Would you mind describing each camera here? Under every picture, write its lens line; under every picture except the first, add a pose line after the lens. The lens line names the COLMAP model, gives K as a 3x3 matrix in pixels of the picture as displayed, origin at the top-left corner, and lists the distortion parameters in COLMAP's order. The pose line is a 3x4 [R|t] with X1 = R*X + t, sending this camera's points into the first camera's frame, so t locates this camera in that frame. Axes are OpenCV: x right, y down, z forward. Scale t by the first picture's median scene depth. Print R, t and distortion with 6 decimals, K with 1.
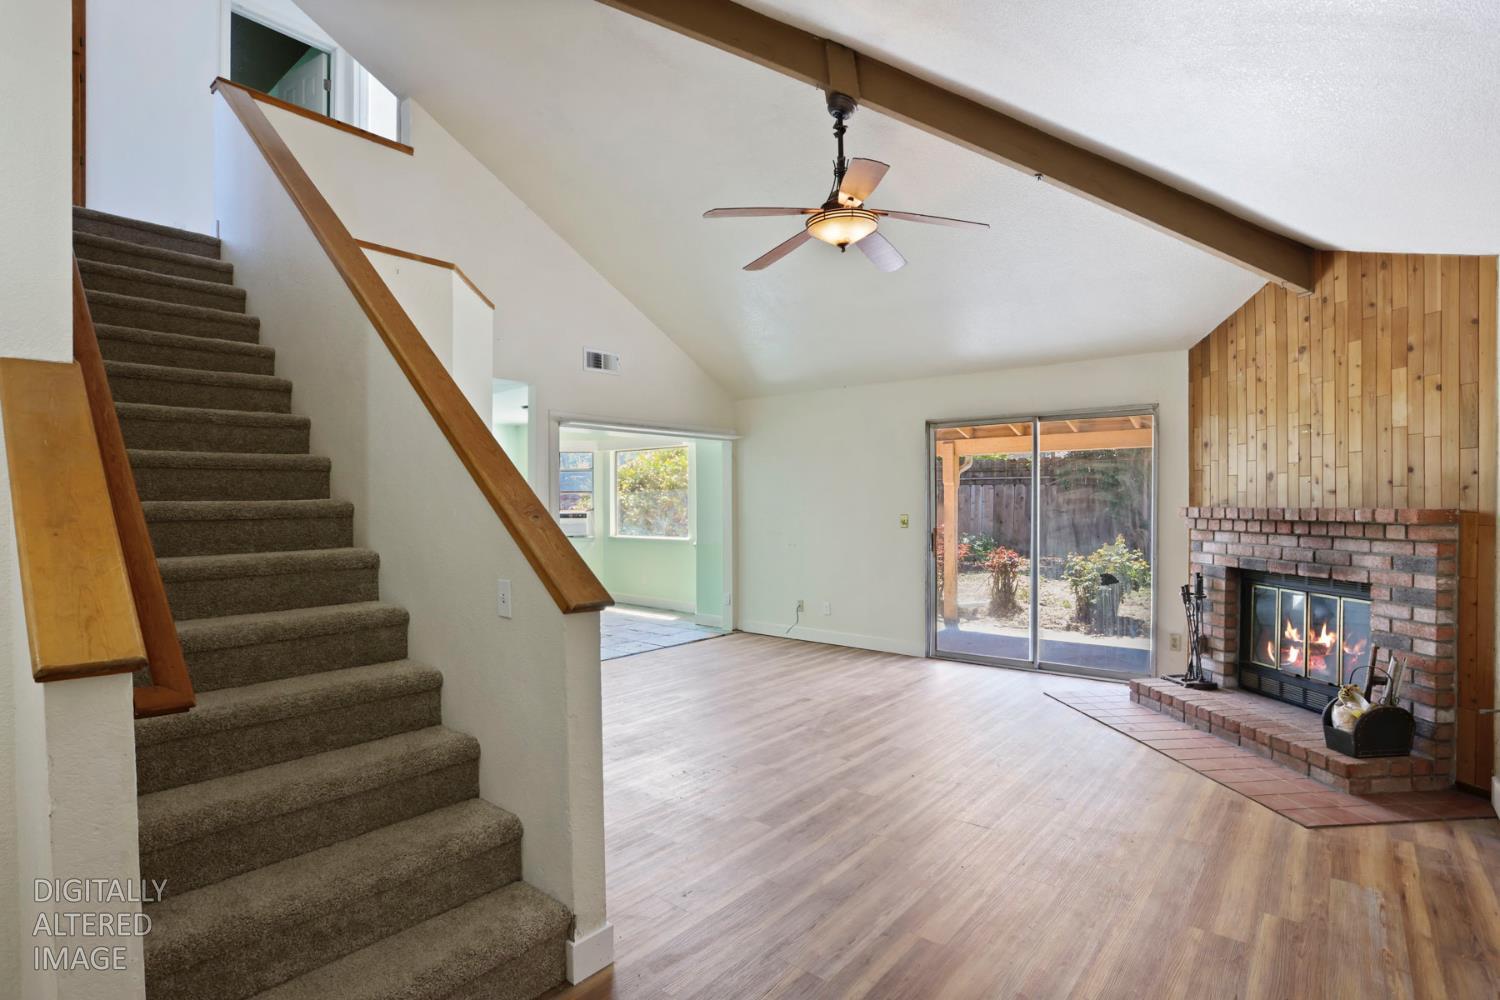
lens RADIAL K [[735.2, 0, 733.9], [0, 735.2, 514.8], [0, 0, 1]] dist [-0.073599, 0.031367]
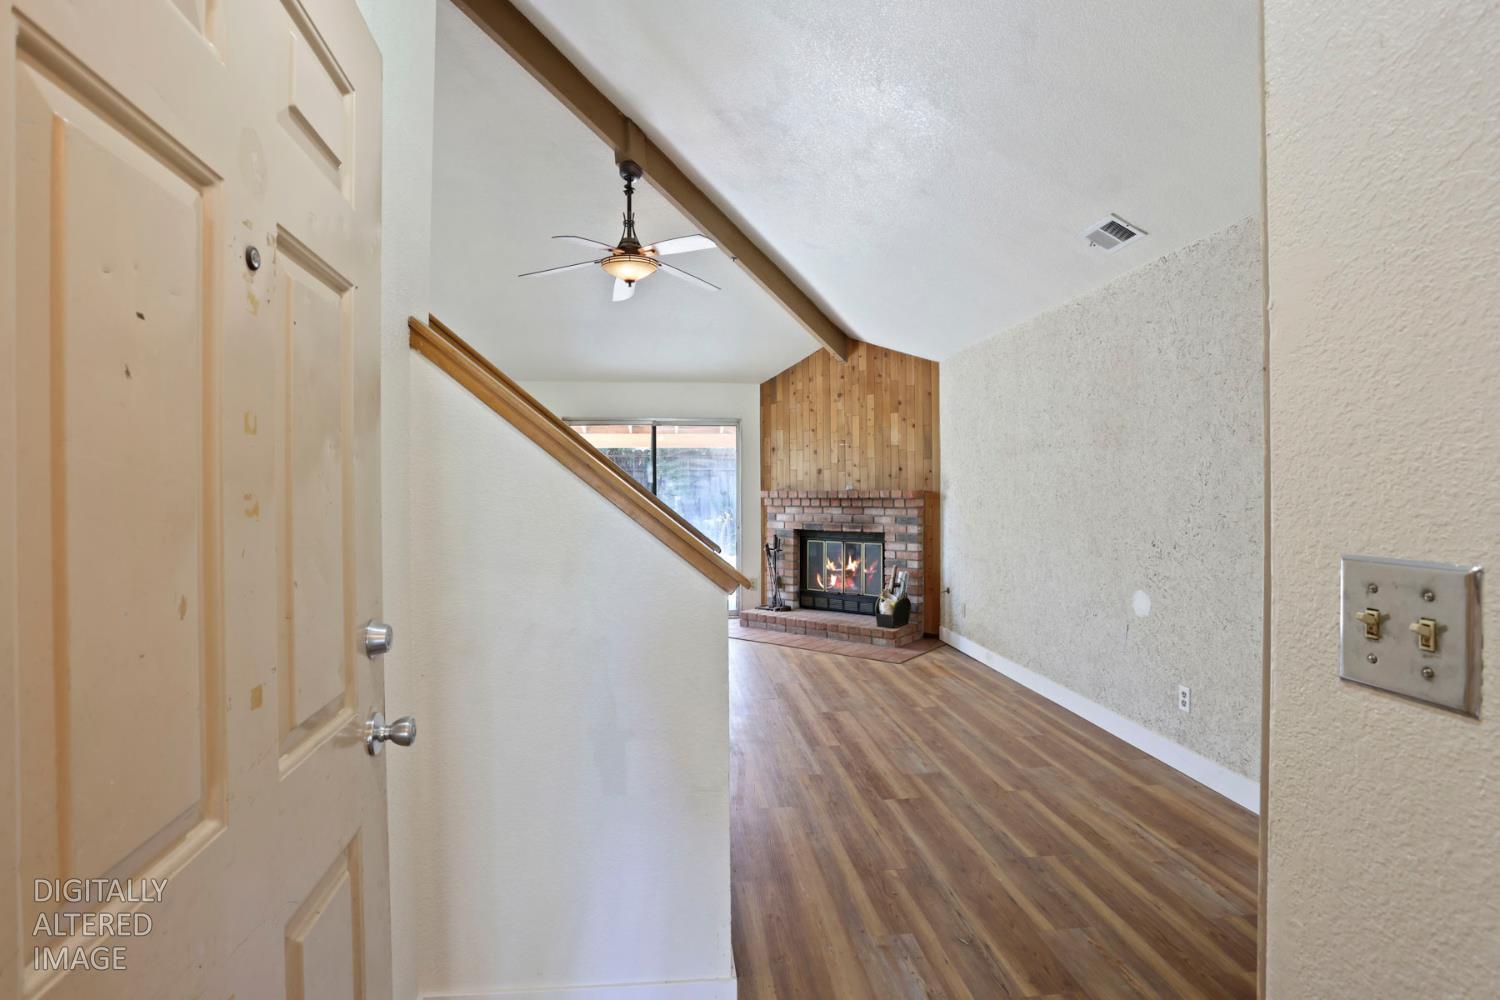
lens RADIAL K [[738.9, 0, 742.5], [0, 738.9, 493.5], [0, 0, 1]] dist [-0.025747, 0.000178]
pose [[0.688129, -0.001261, 0.725587, -0.641983], [0.013505, 0.999848, -0.011070, 0.013781], [-0.725462, 0.017417, 0.688042, -0.018810]]
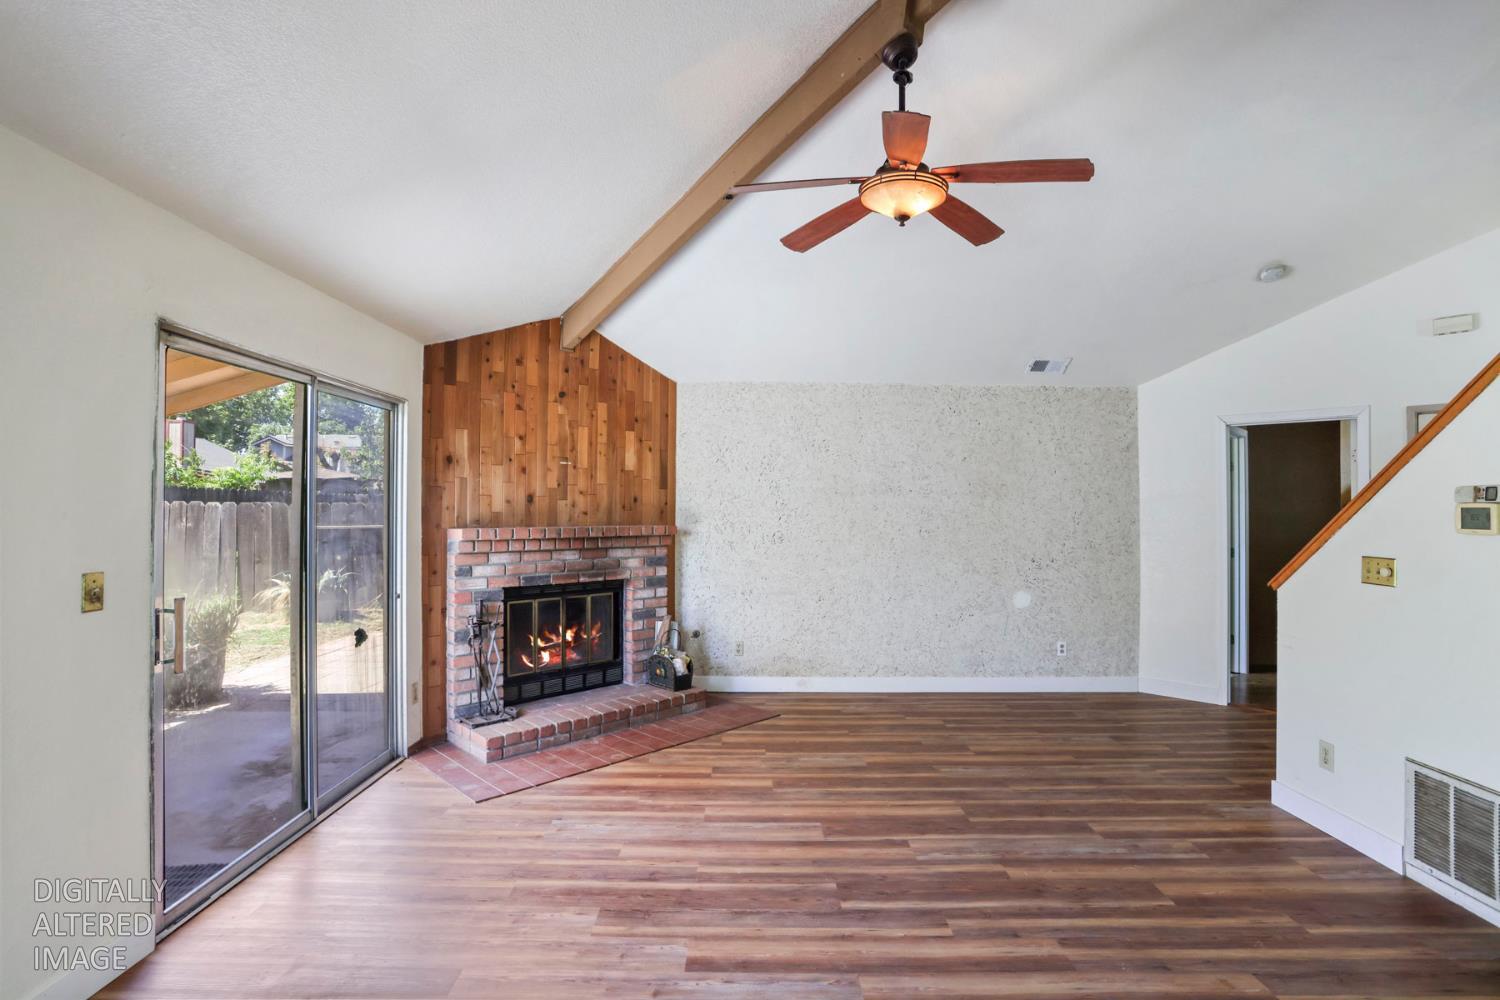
lens RADIAL K [[735.1, 0, 741.1], [0, 735.1, 499.6], [0, 0, 1]] dist [-0.077637, 0.030540]
pose [[-0.650956, 0.010263, 0.759046, -0.345685], [0.010248, 0.999936, -0.004731, -0.049212], [-0.759047, 0.004699, -0.651019, 1.666461]]
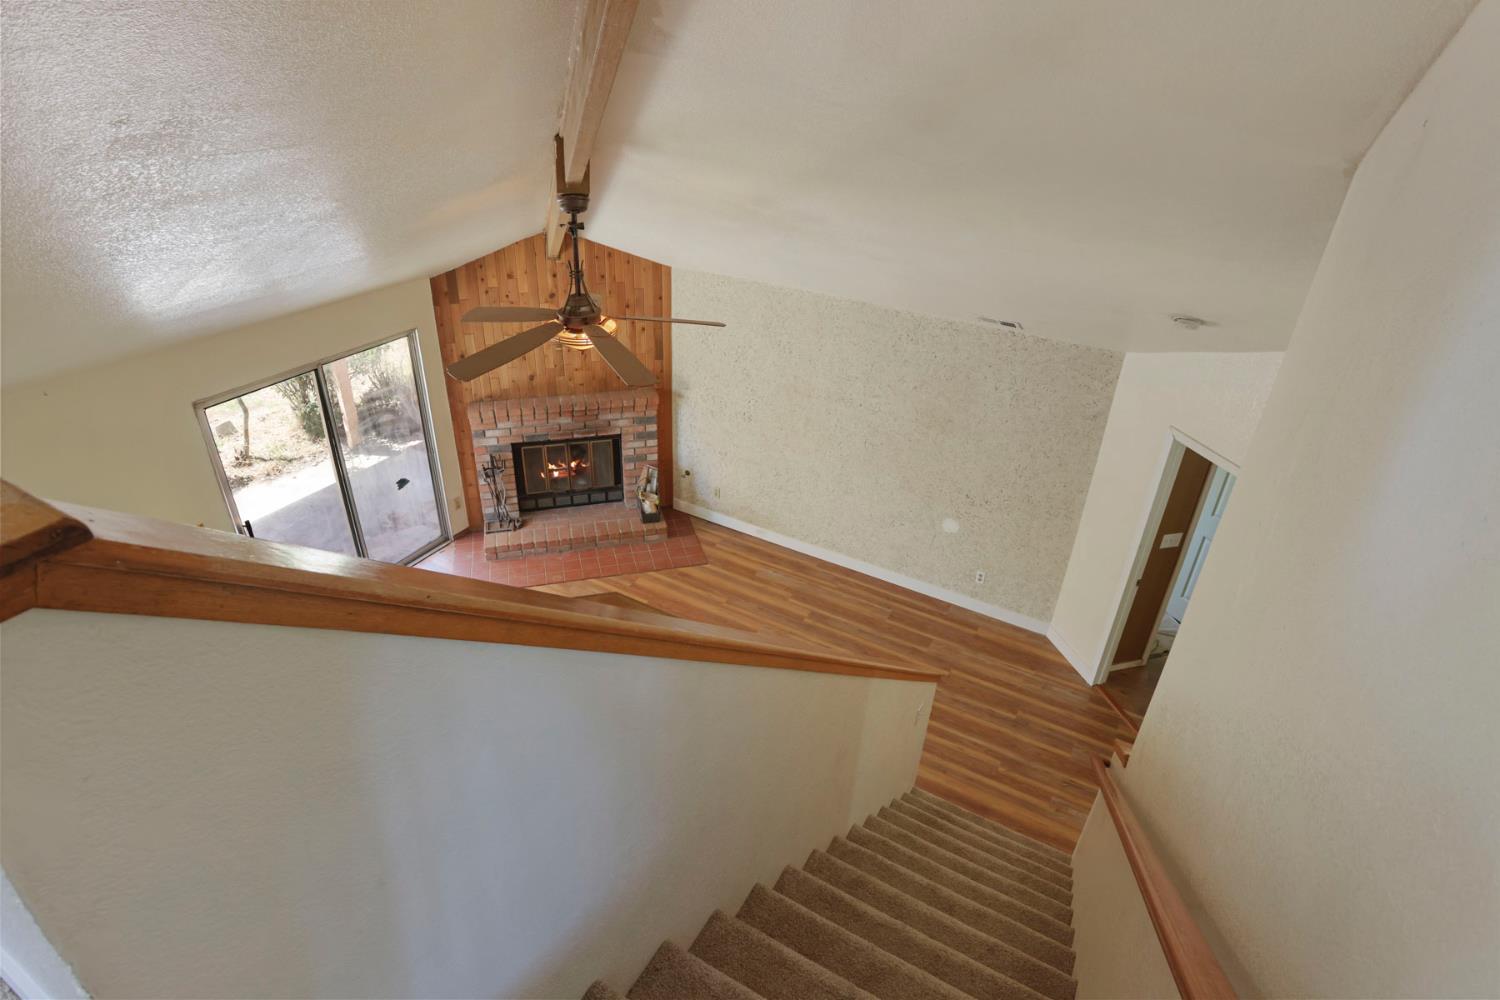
lens RADIAL K [[811.6, 0, 740.8], [0, 811.6, 499.2], [0, 0, 1]] dist [-0.077272, 0.000032]
pose [[-0.185233, -0.497814, 0.847272, -0.932153], [-0.014565, 0.863489, 0.504157, -0.753076], [-0.982587, 0.081046, -0.167197, 0.983980]]
